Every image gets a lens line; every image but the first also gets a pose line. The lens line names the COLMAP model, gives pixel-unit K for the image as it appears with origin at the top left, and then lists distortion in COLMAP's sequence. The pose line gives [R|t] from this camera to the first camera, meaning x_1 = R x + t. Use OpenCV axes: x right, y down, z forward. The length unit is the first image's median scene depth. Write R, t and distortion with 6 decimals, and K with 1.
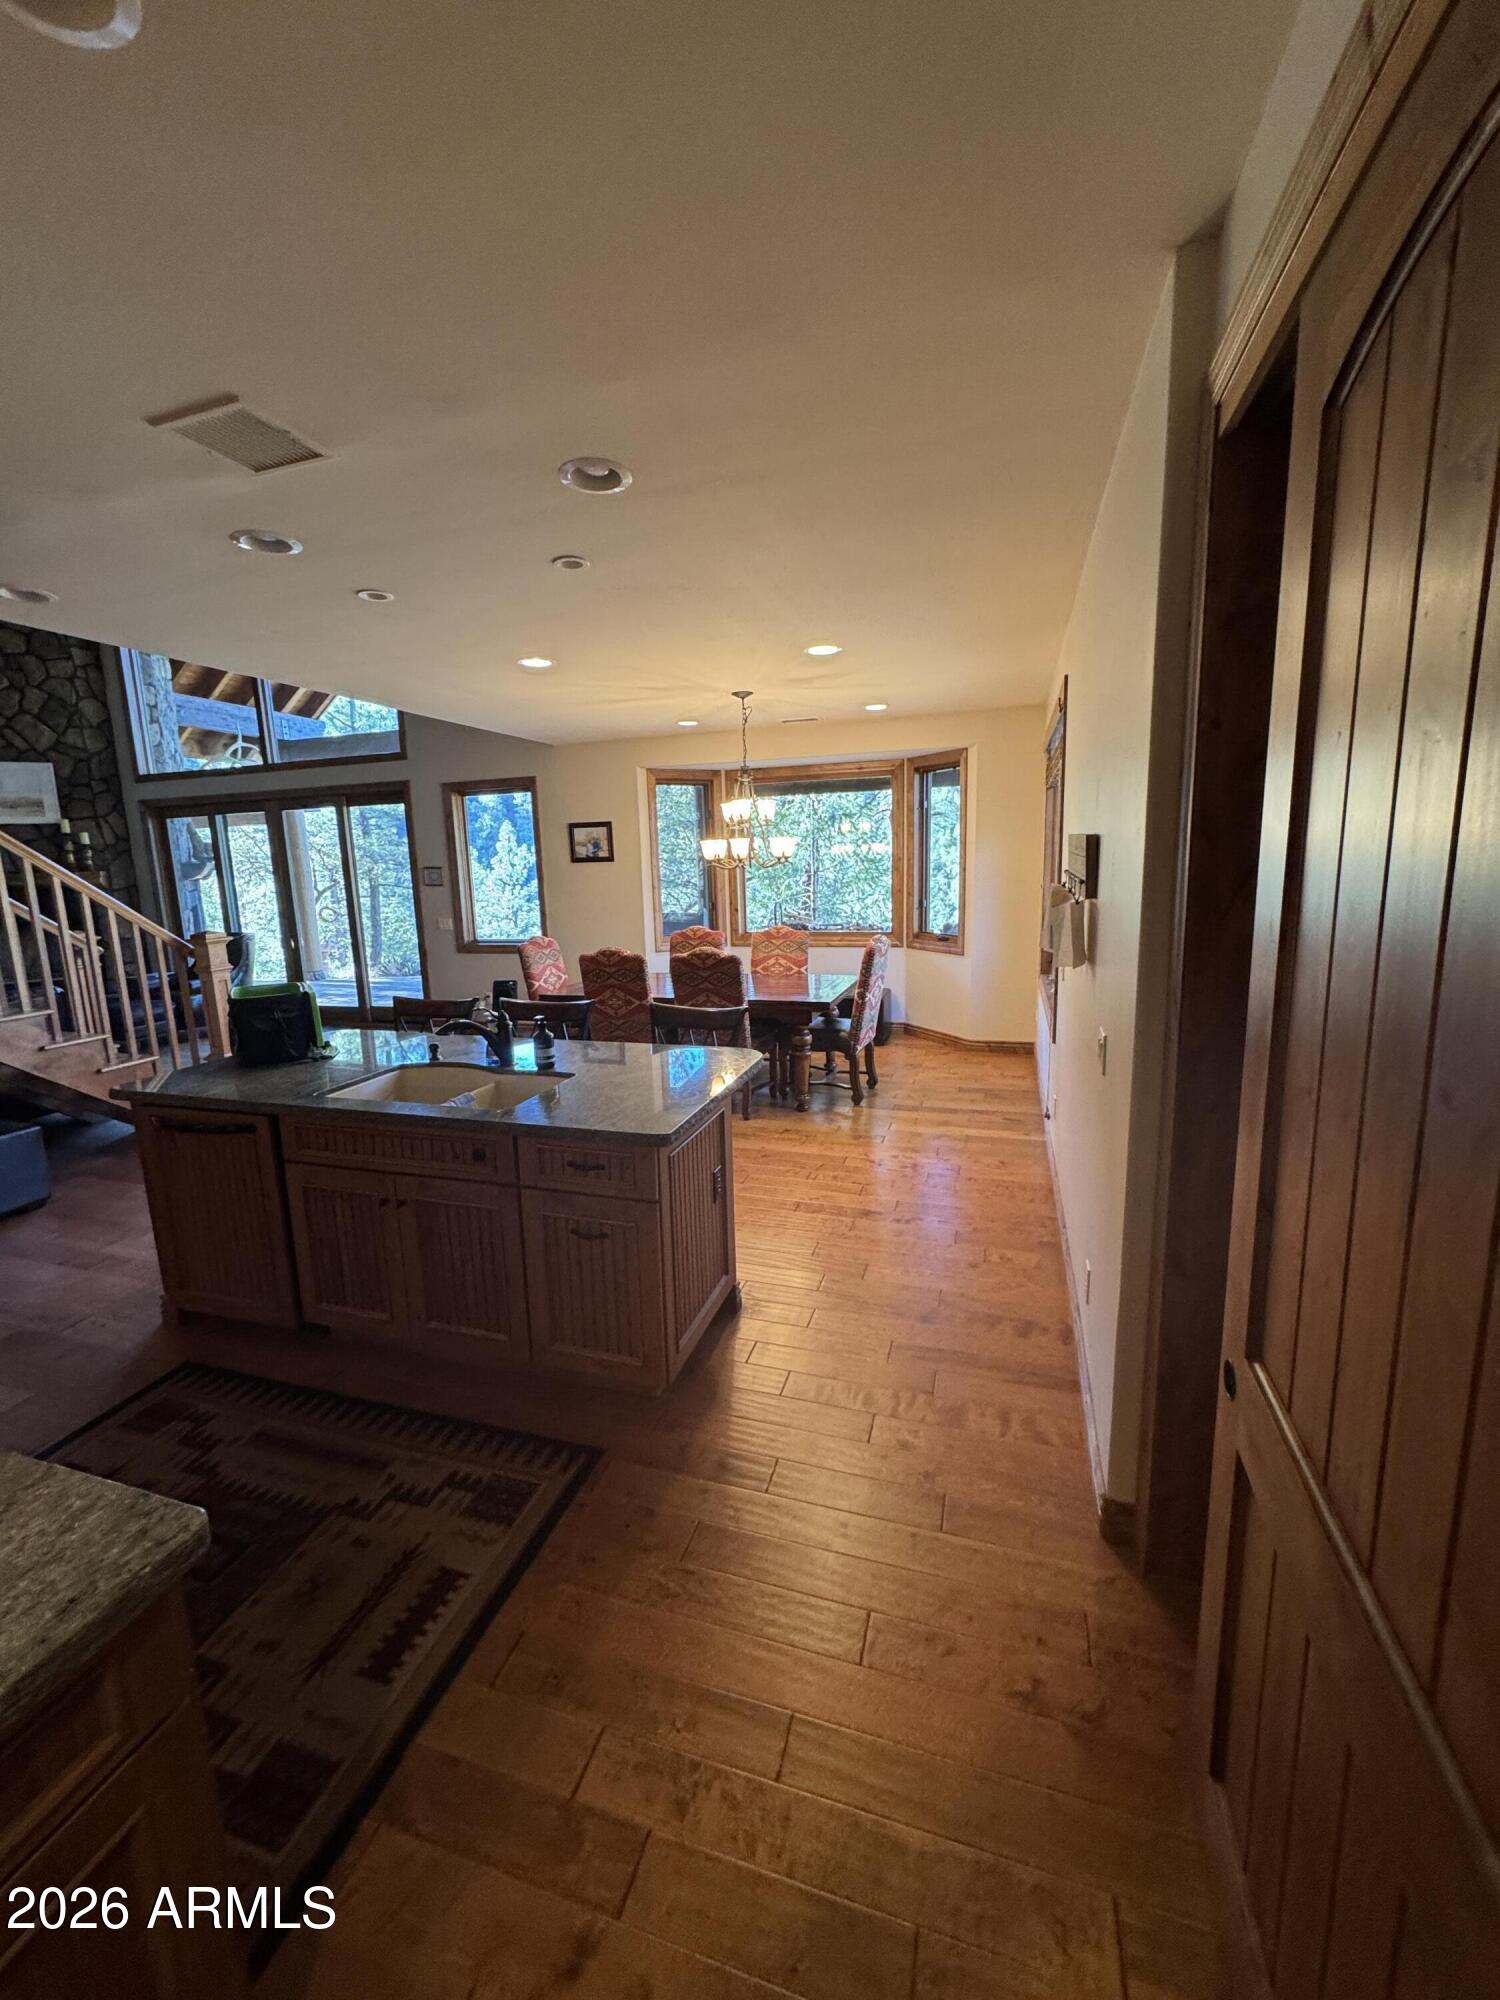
lens RADIAL K [[792.8, 0, 746.1], [0, 792.8, 992.8], [0, 0, 1]] dist [-0.003413, 0.000455]
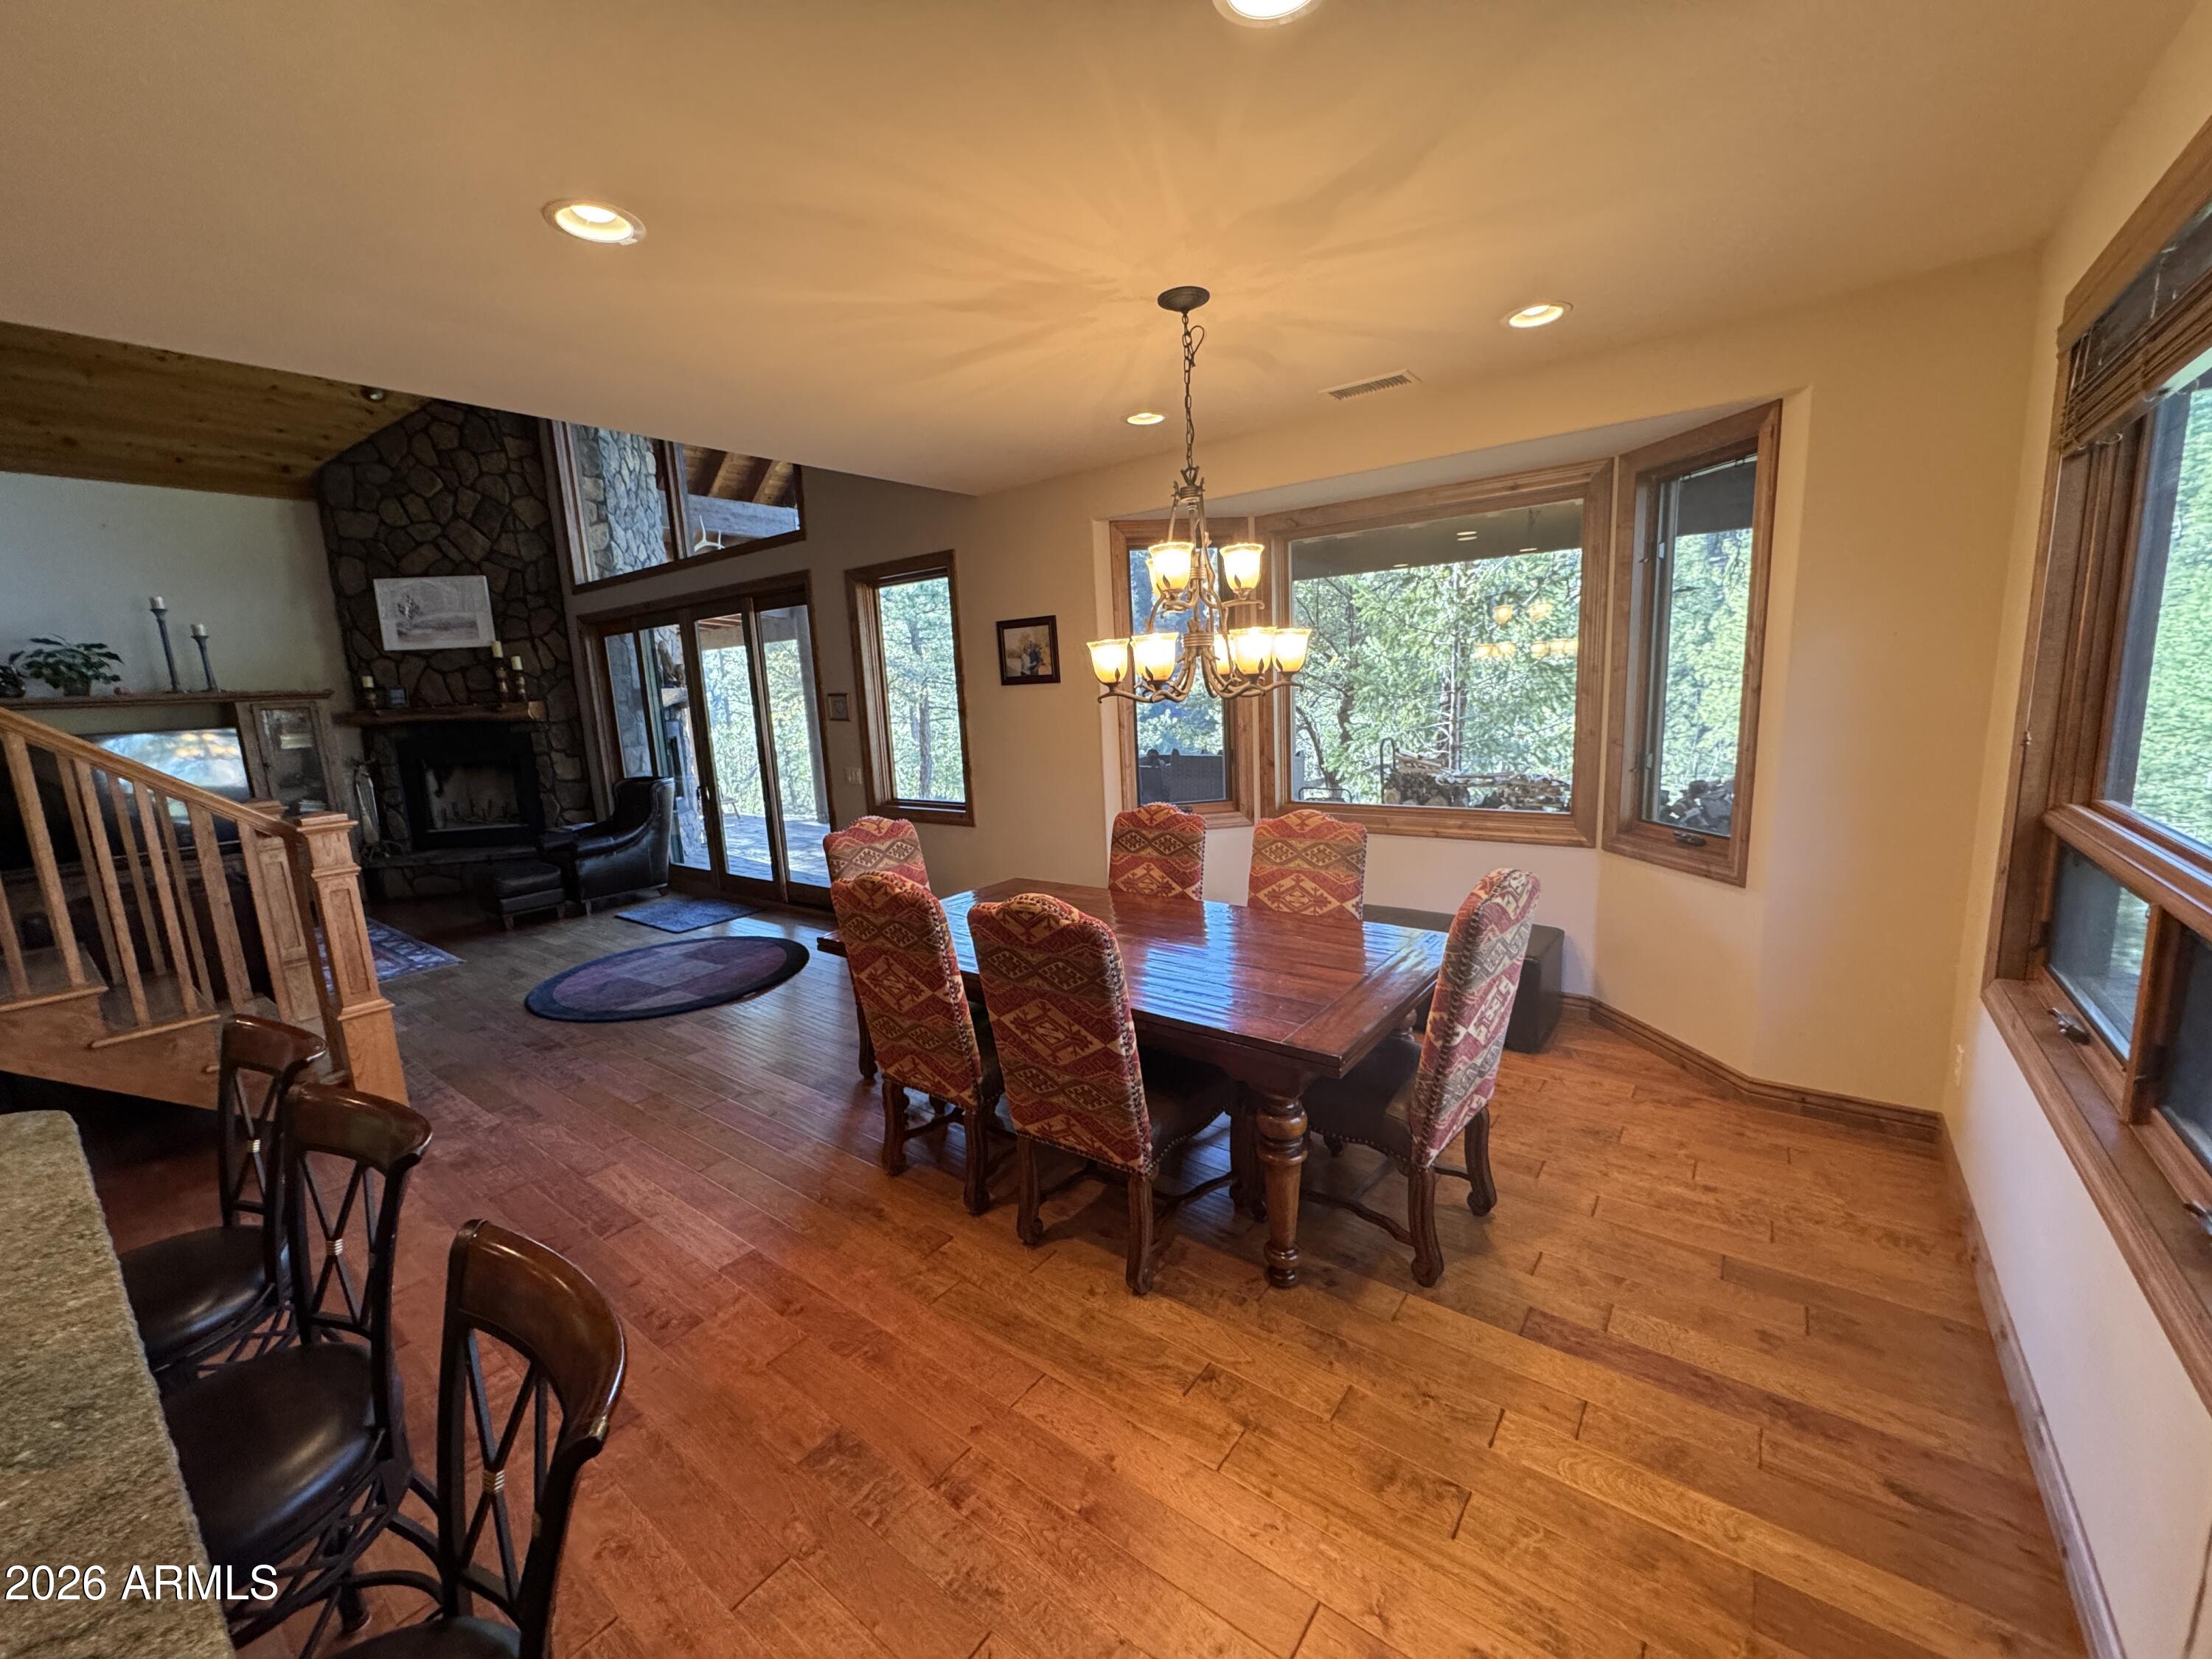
lens RADIAL K [[876.9, 0, 1103.0], [0, 876.9, 829.7], [0, 0, 1]] dist [-0.003413, 0.000455]
pose [[0.942147, 0.040078, -0.332796, 0.078568], [-0.035558, 0.999174, 0.019664, -0.059511], [0.333310, -0.006693, 0.942794, 0.334508]]
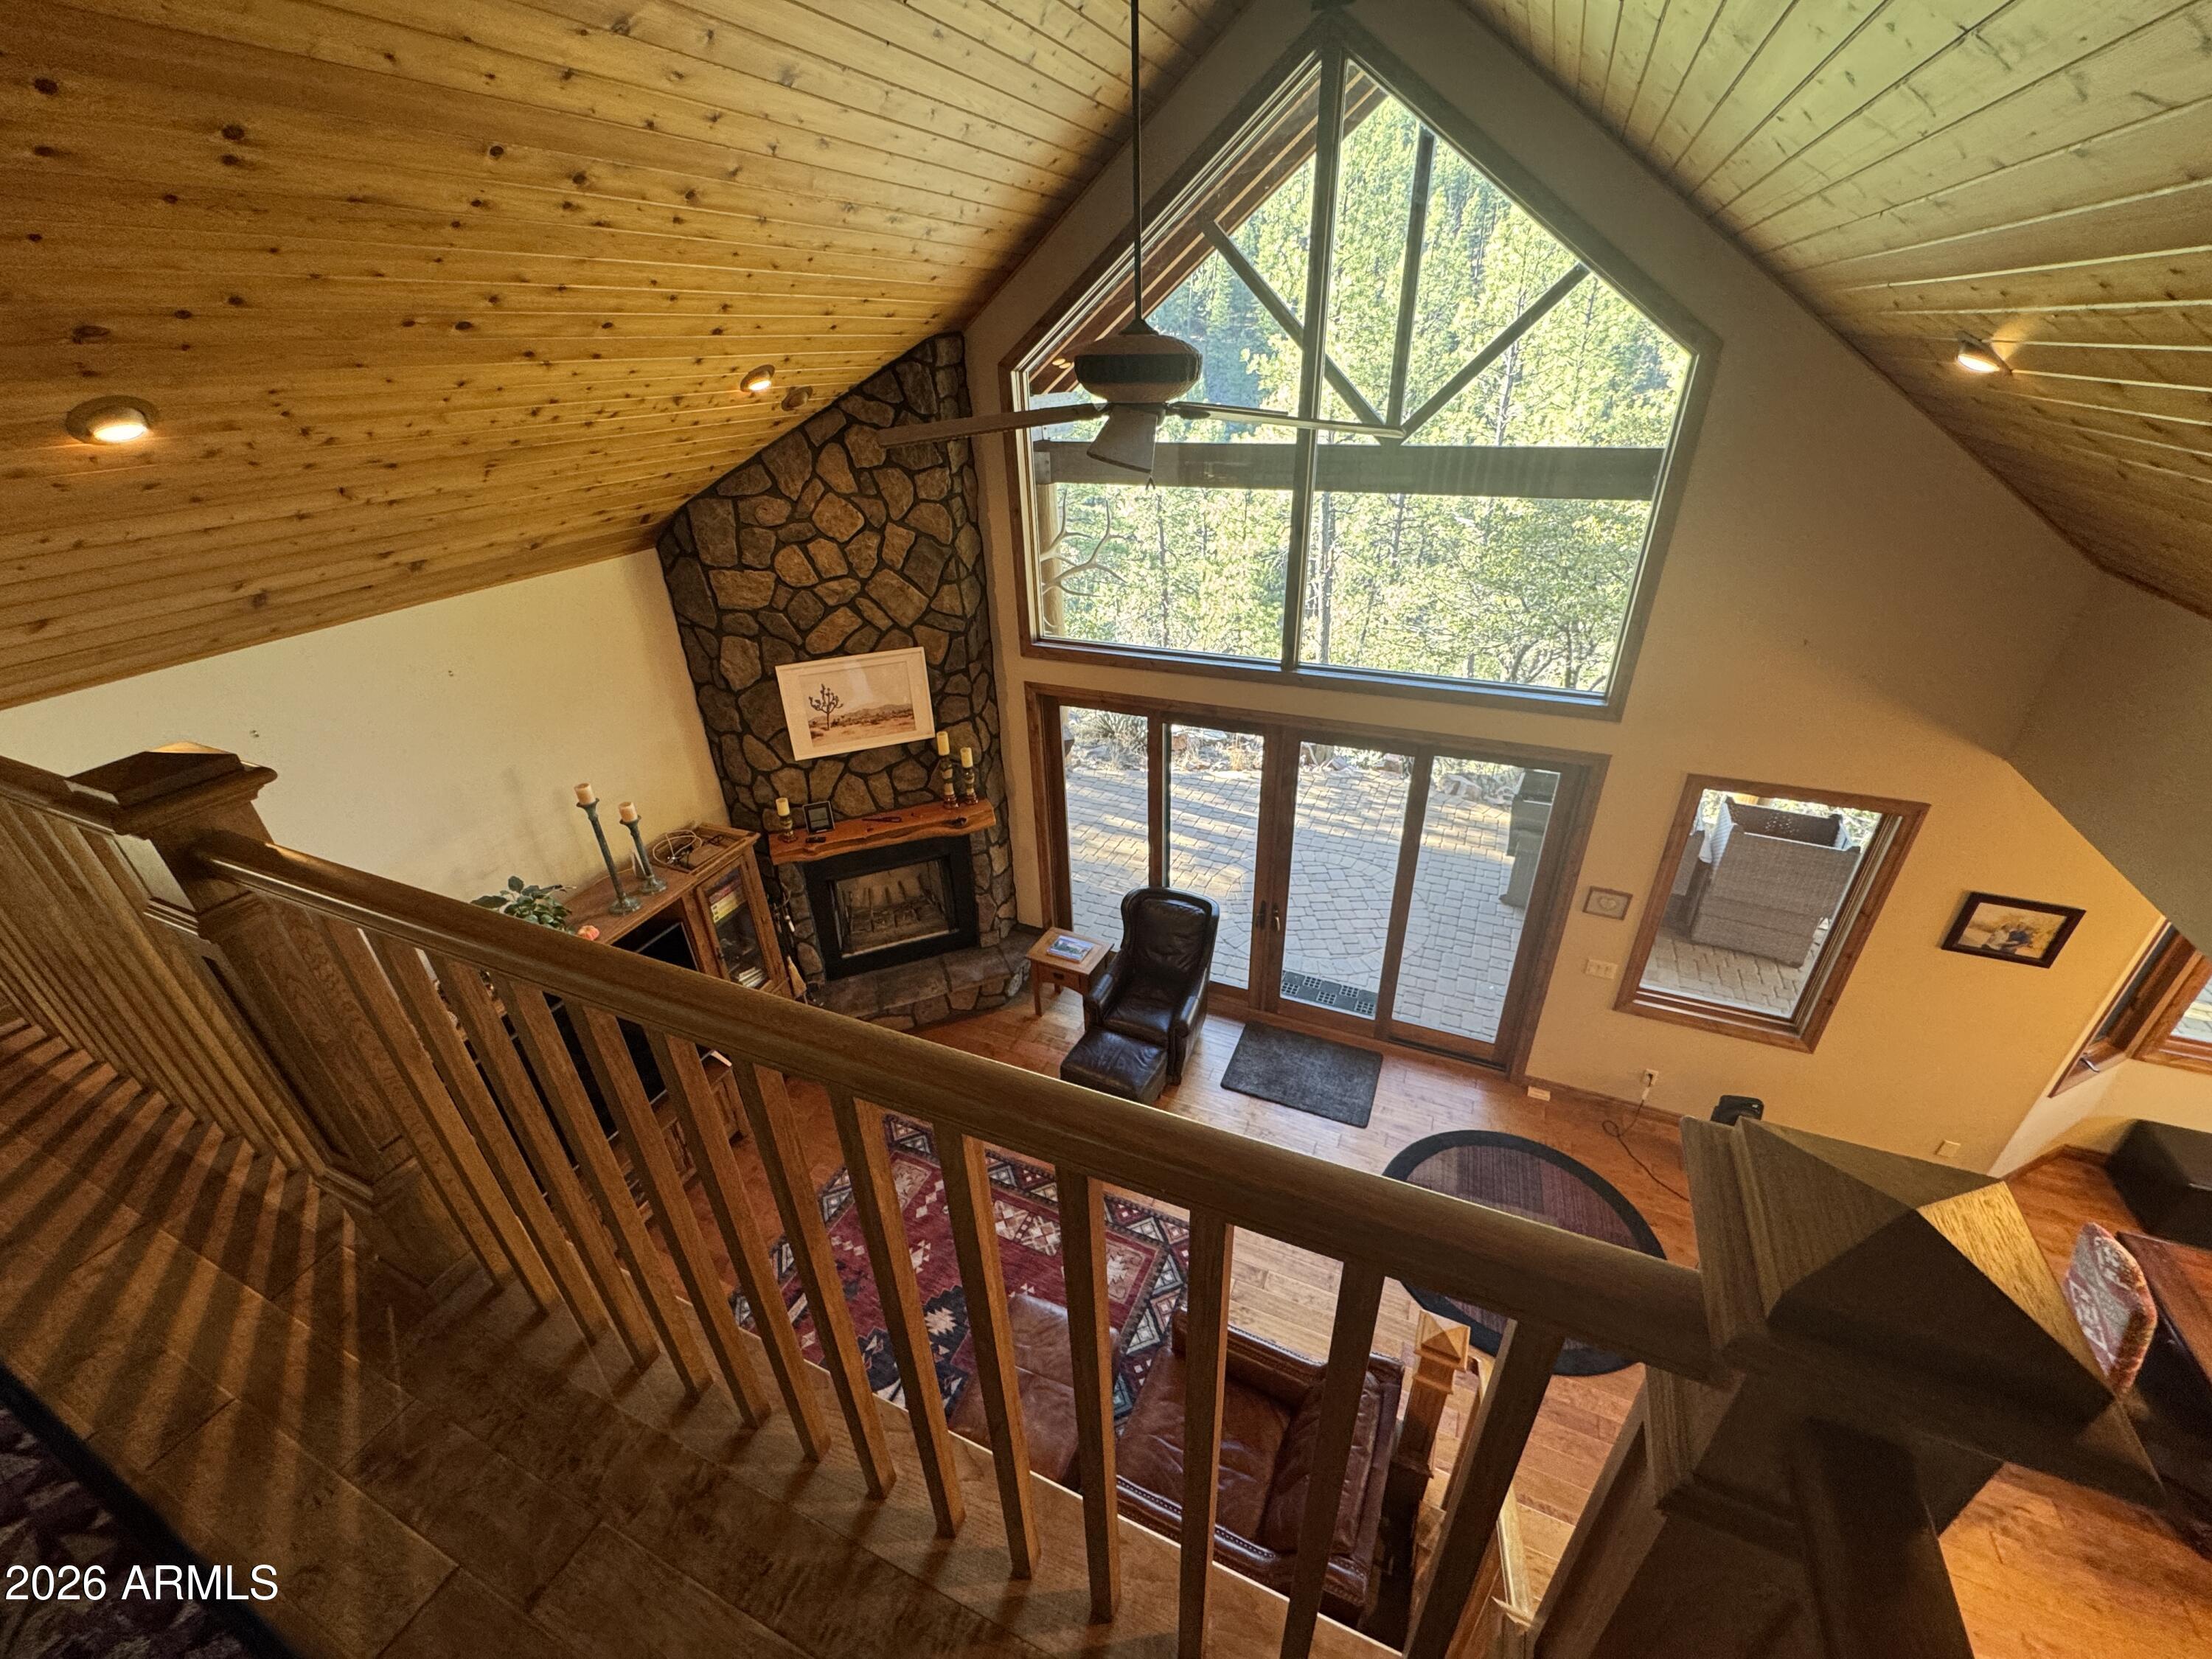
lens RADIAL K [[876.9, 0, 1102.5], [0, 876.9, 833.8], [0, 0, 1]] dist [-0.003413, 0.000455]
pose [[0.993949, 0.054313, -0.095475, -0.677981], [-0.018815, 0.940538, 0.339166, -0.394127], [0.108219, -0.335317, 0.935869, 0.333905]]
